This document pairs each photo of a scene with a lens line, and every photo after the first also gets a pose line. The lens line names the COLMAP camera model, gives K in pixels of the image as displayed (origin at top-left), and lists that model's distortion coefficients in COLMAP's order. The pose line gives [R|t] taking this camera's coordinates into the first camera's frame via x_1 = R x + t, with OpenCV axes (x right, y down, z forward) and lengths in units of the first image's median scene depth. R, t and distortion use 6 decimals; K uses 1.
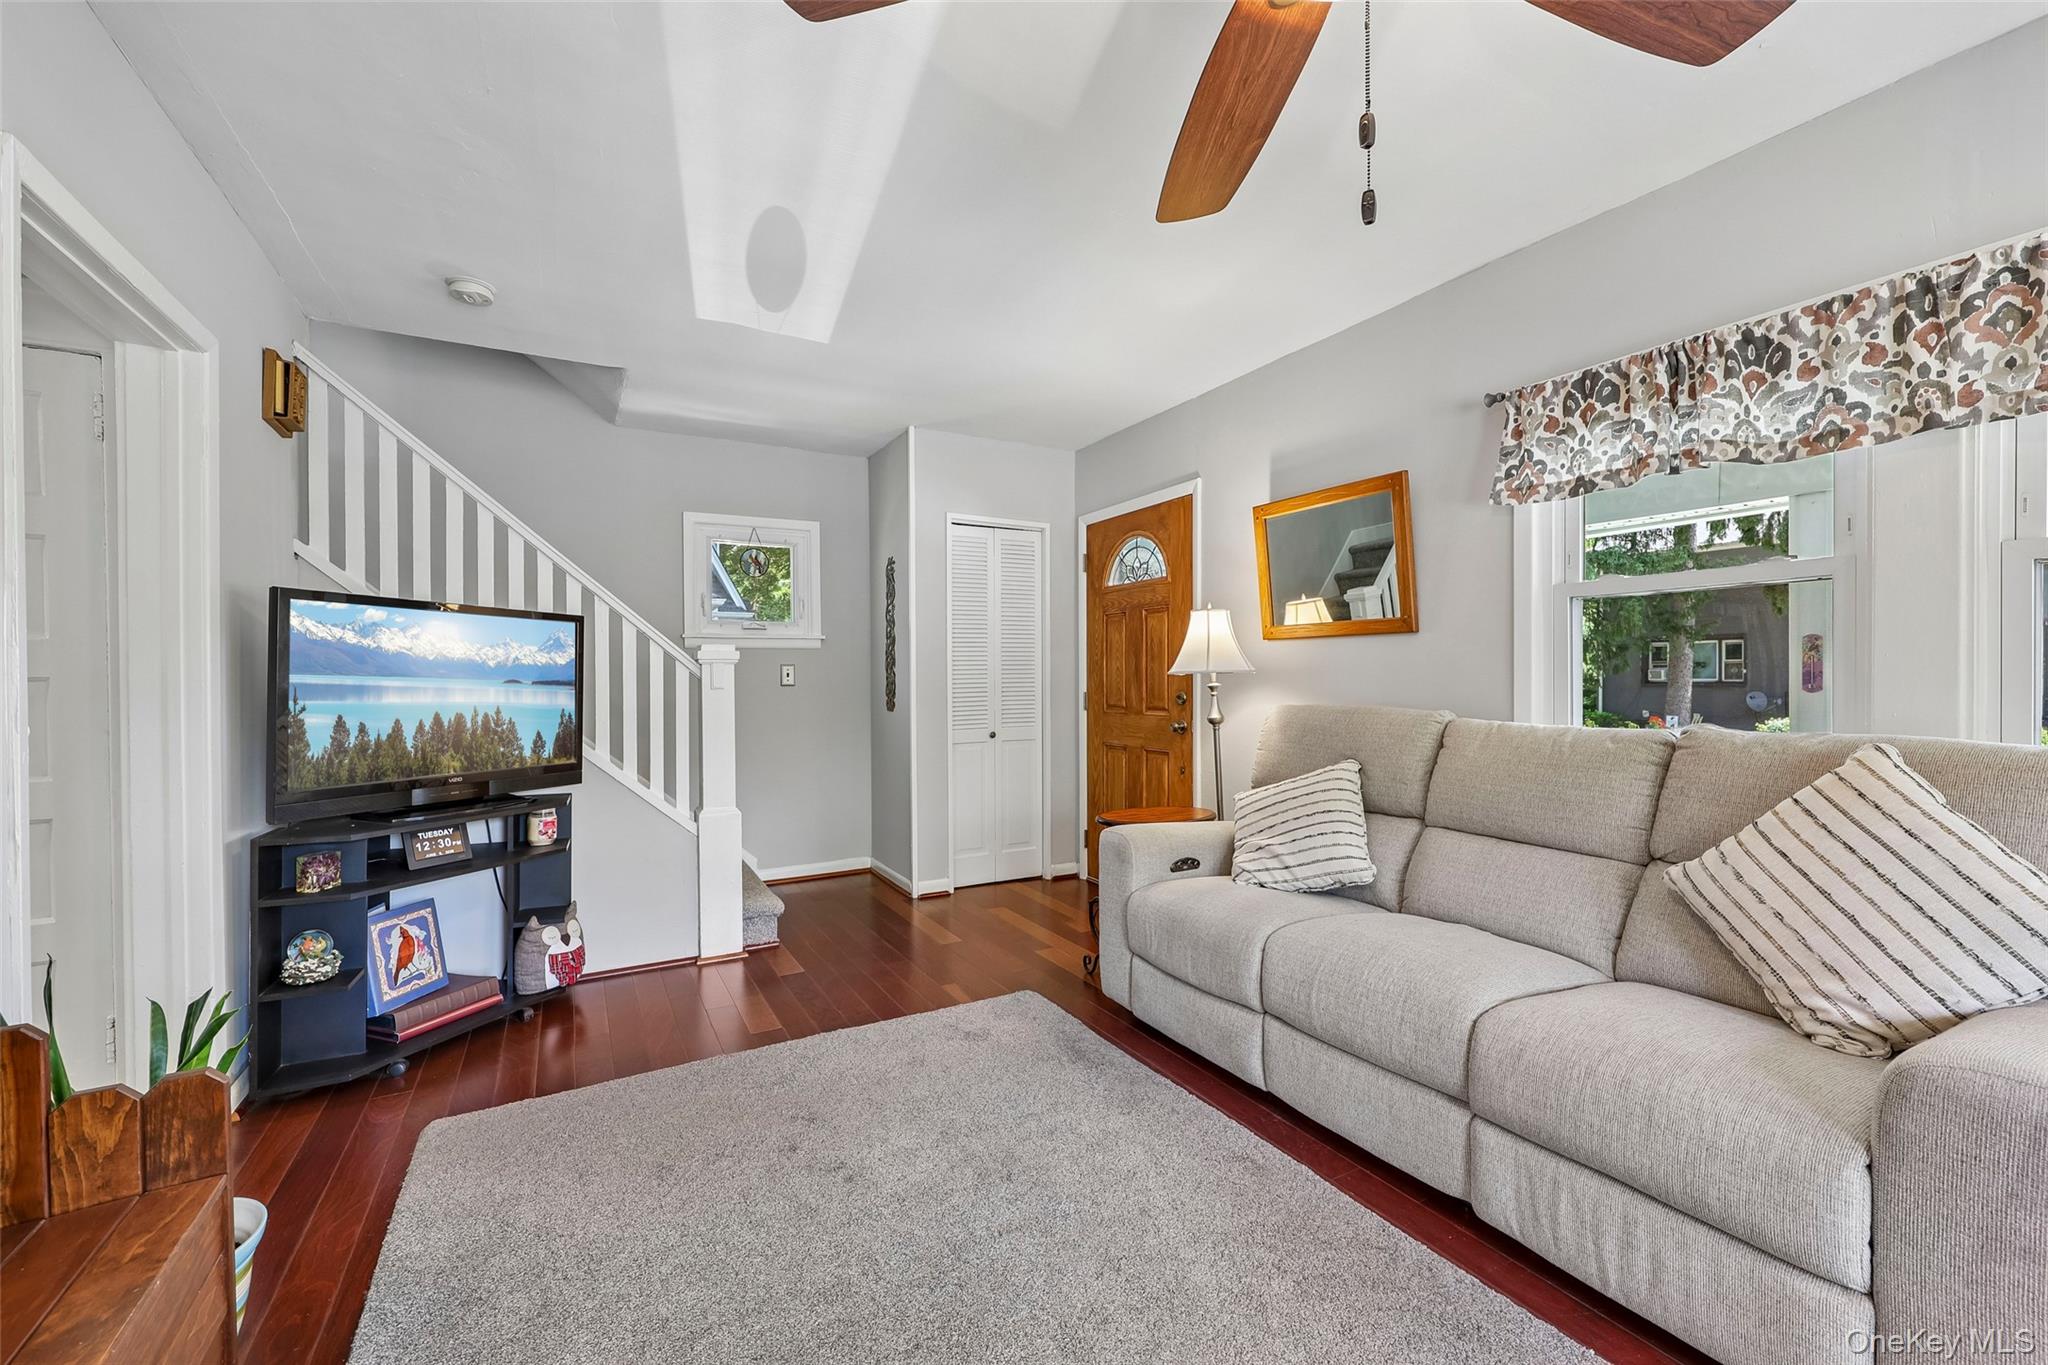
lens RADIAL K [[829.7, 0, 1025.4], [0, 829.7, 679.6], [0, 0, 1]] dist [0.001409, 0.001810]
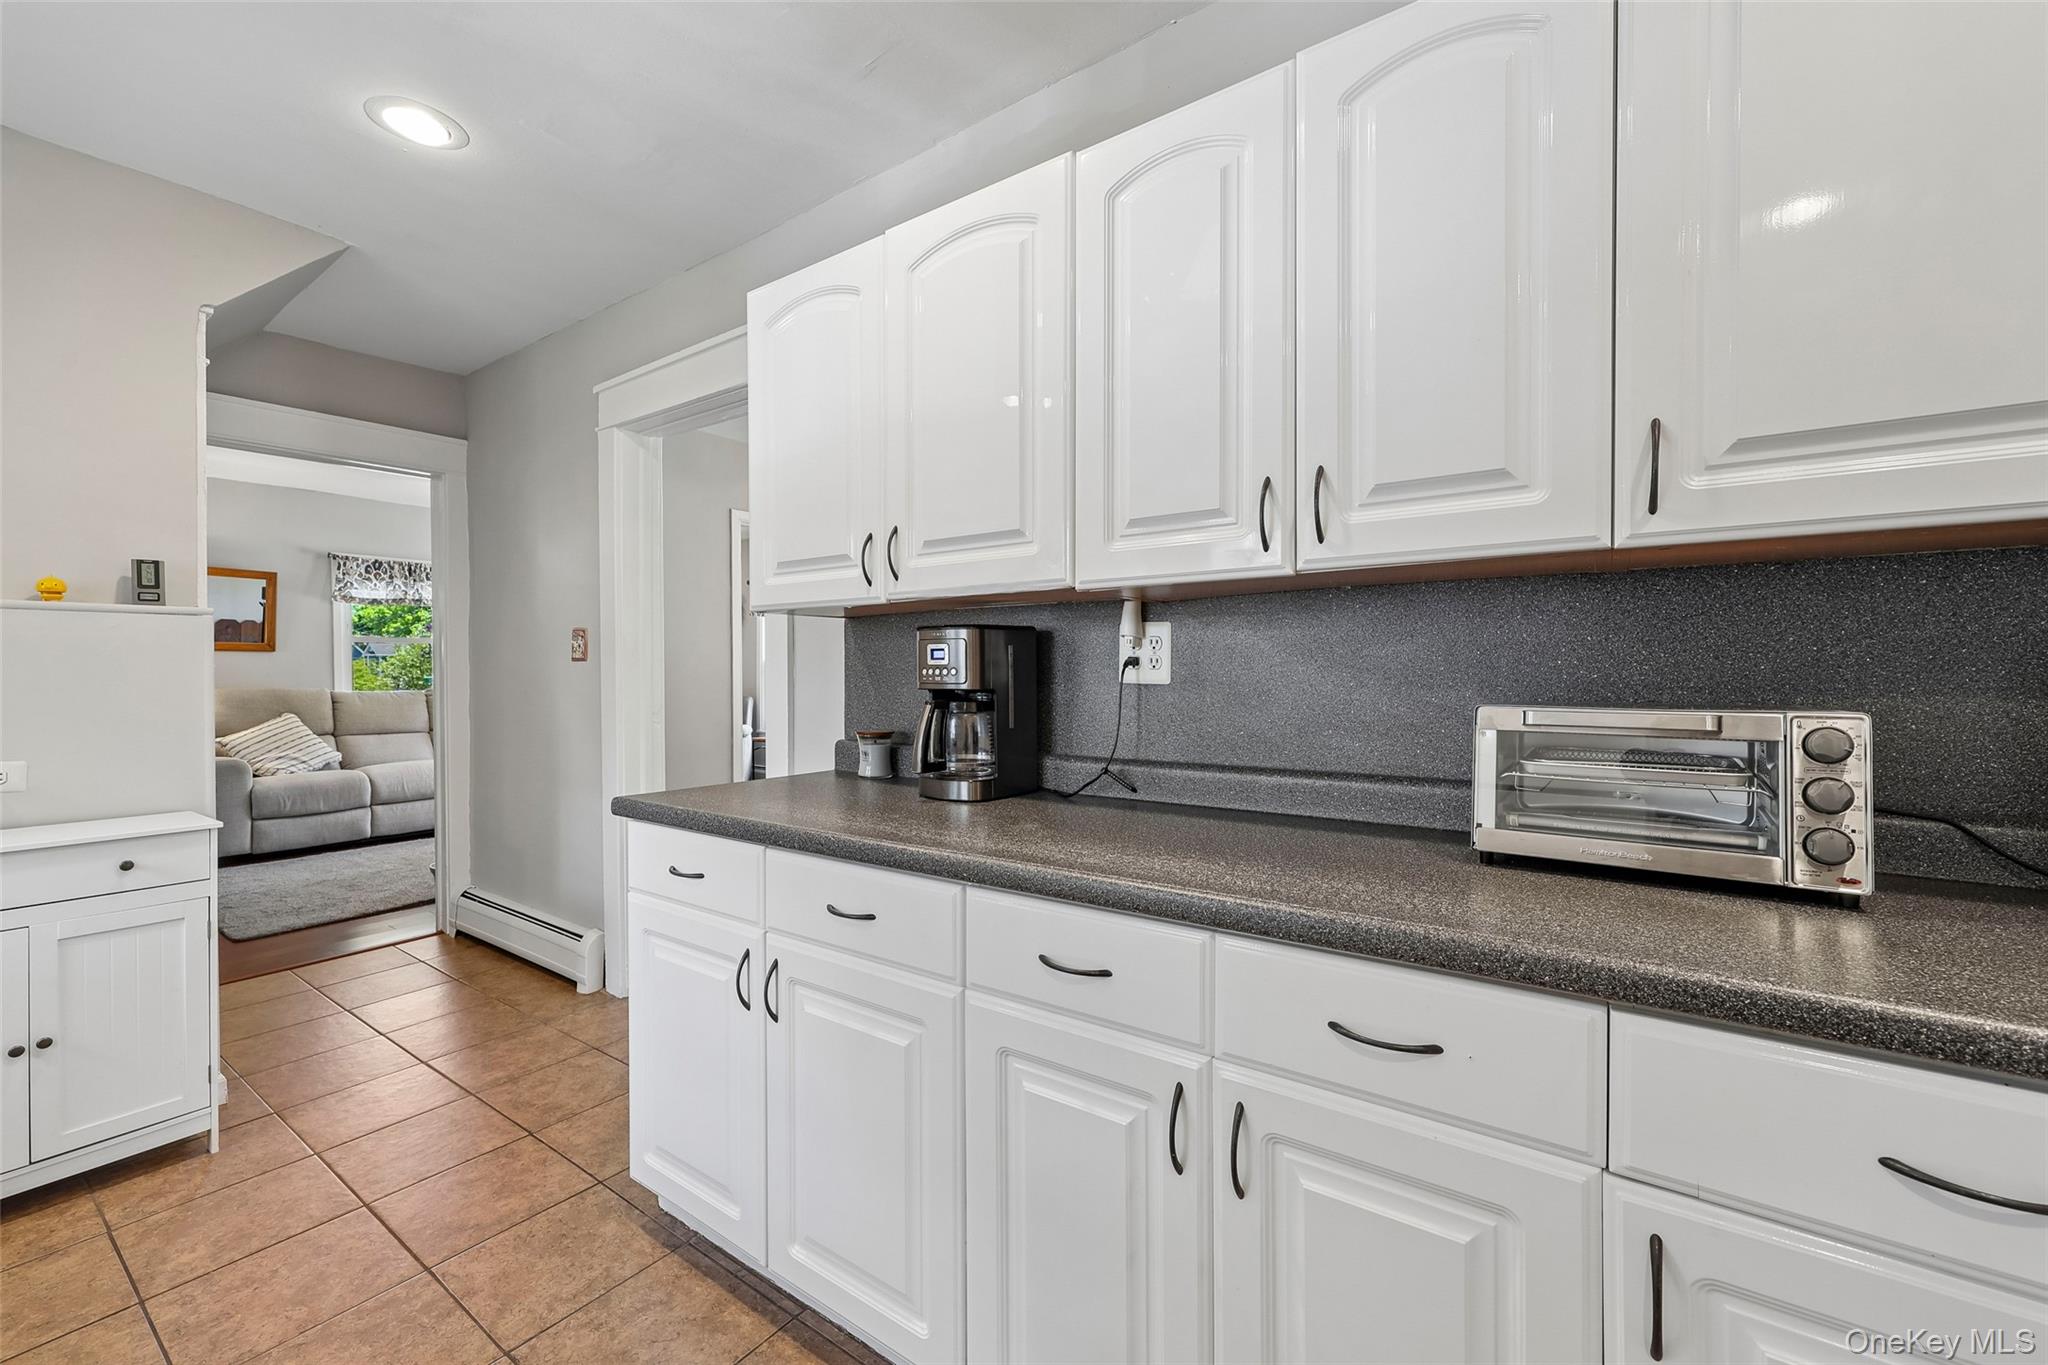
lens RADIAL K [[829.7, 0, 1005.7], [0, 829.7, 686.7], [0, 0, 1]] dist [0.001409, 0.001810]
pose [[-0.404033, -0.012313, 0.914662, -2.772681], [0.006579, 0.999844, 0.016366, 0.009369], [-0.914721, 0.012630, -0.403889, 0.243669]]
